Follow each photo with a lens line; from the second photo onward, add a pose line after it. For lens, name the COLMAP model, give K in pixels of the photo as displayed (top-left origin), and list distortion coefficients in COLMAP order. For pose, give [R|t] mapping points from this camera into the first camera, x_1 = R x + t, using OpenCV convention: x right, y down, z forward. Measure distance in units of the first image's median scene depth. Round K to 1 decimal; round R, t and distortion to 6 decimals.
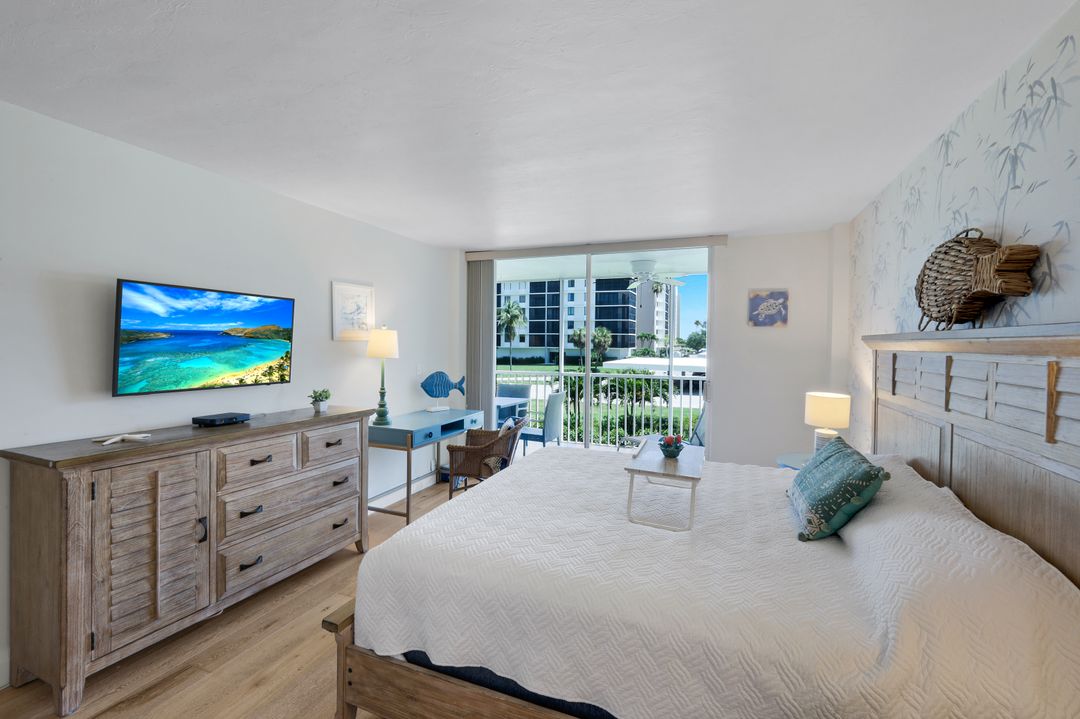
lens RADIAL K [[471.1, 0, 538.1], [0, 471.1, 348.6], [0, 0, 1]] dist [0.001233, 0.000248]
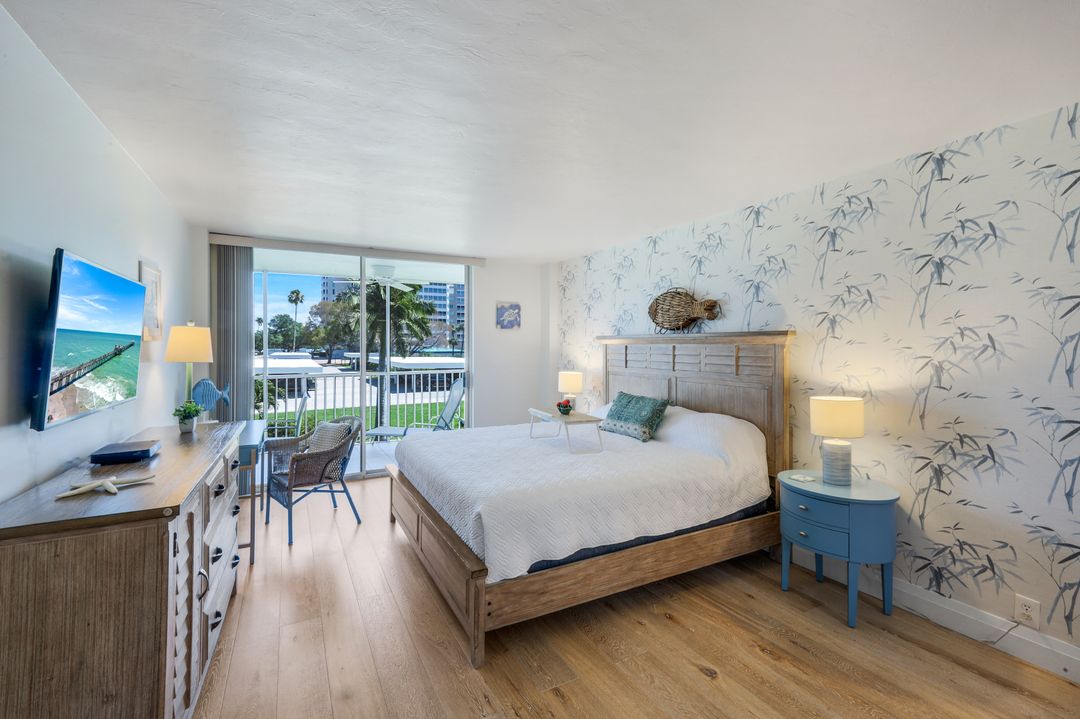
lens RADIAL K [[471.1, 0, 538.1], [0, 471.1, 348.6], [0, 0, 1]] dist [0.001233, 0.000248]
pose [[0.642535, -0.017576, 0.766055, -0.895038], [0.016472, 0.999823, 0.009124, -0.000201], [-0.766079, 0.006756, 0.642711, 0.069366]]
